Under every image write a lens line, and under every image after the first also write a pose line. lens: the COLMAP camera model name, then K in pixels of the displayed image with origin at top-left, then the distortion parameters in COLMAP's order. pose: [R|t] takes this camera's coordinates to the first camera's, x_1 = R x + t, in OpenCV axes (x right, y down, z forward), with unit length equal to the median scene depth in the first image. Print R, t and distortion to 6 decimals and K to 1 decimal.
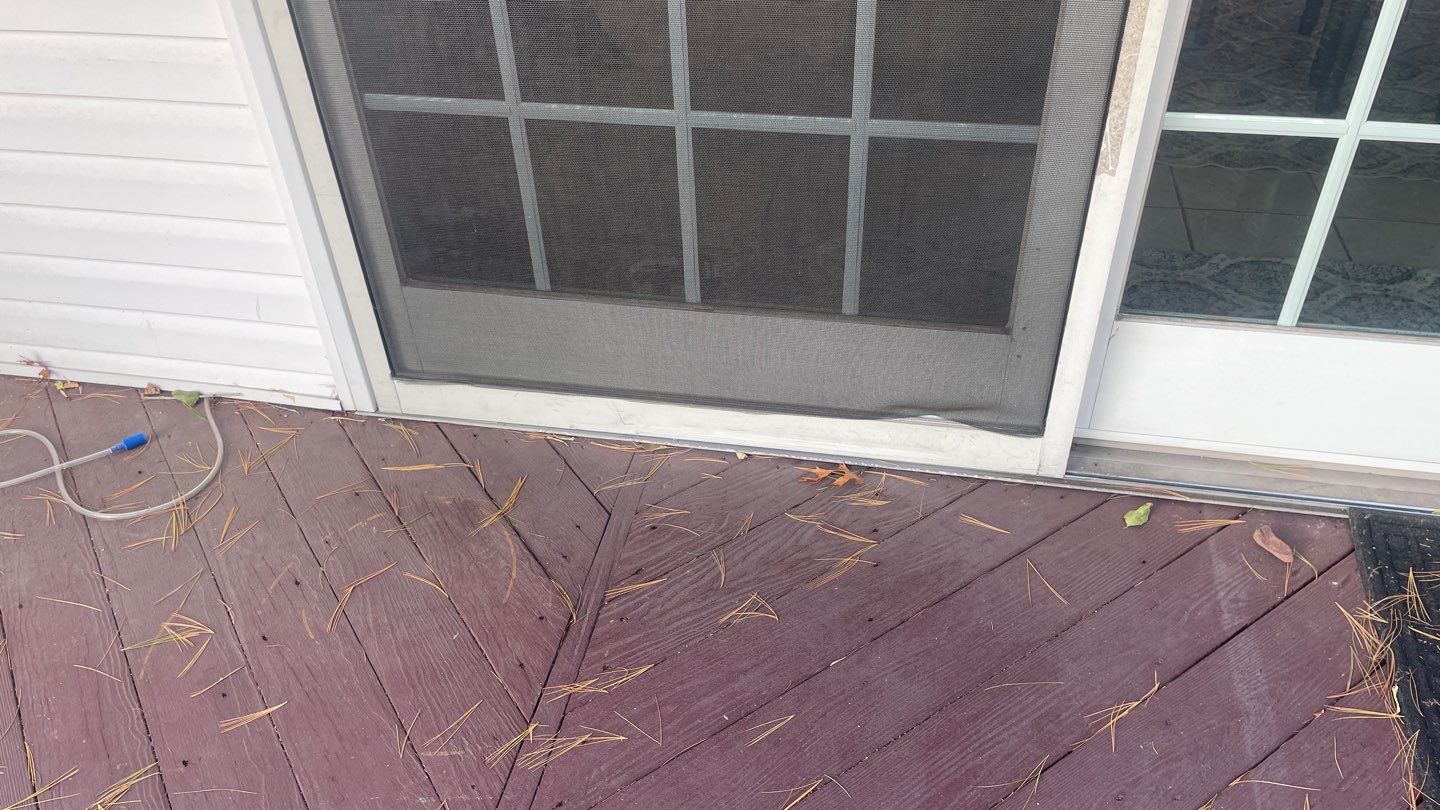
lens RADIAL K [[1087.4, 0, 720.0], [0, 1087.4, 405.0], [0, 0, 1]] dist [0.101046, -0.154469]
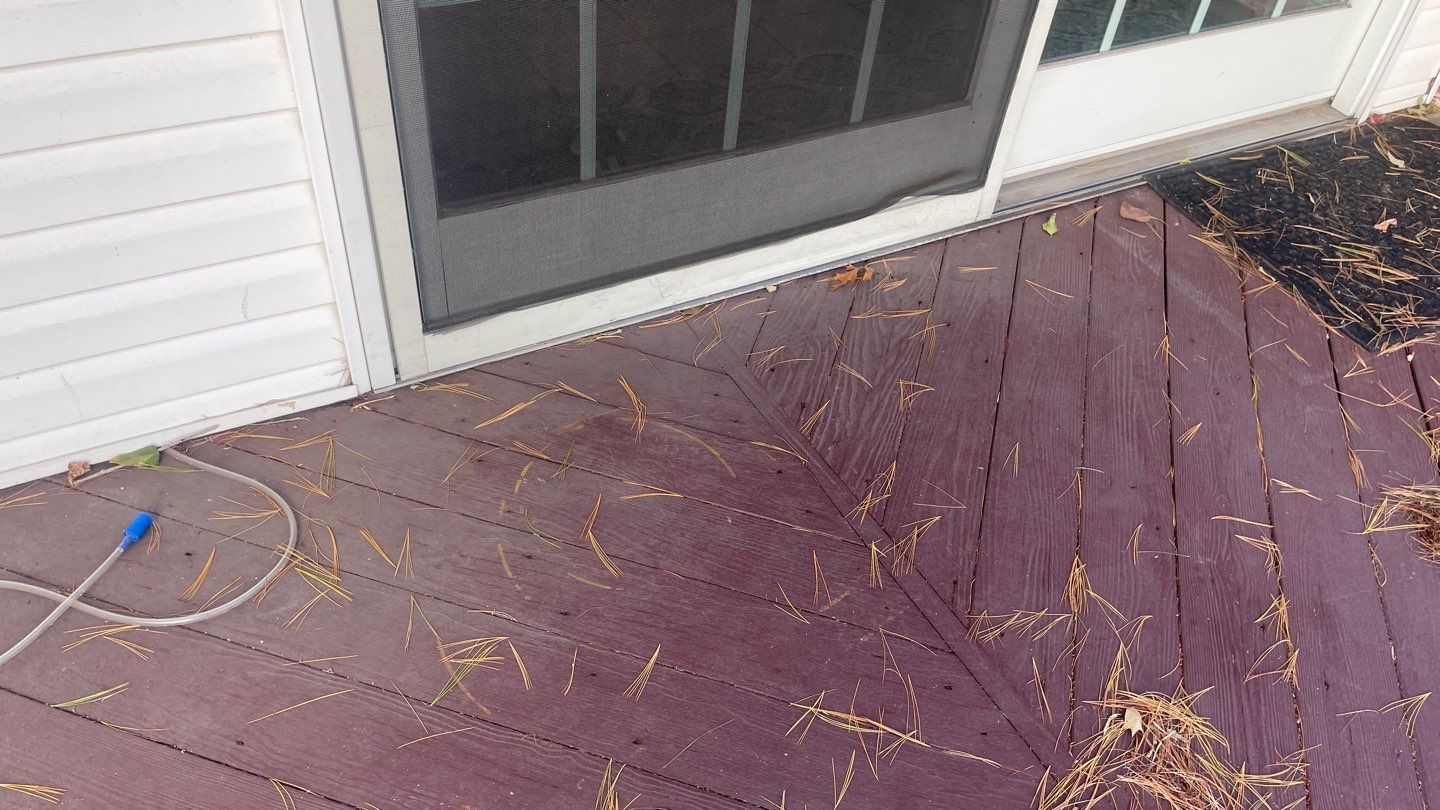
lens RADIAL K [[1087.4, 0, 720.0], [0, 1087.4, 405.0], [0, 0, 1]] dist [0.101046, -0.154469]
pose [[0.755493, -0.368316, 0.541824, -0.676922], [0.312545, 0.929458, 0.196020, -0.076037], [-0.575800, 0.021252, 0.817314, 0.175757]]
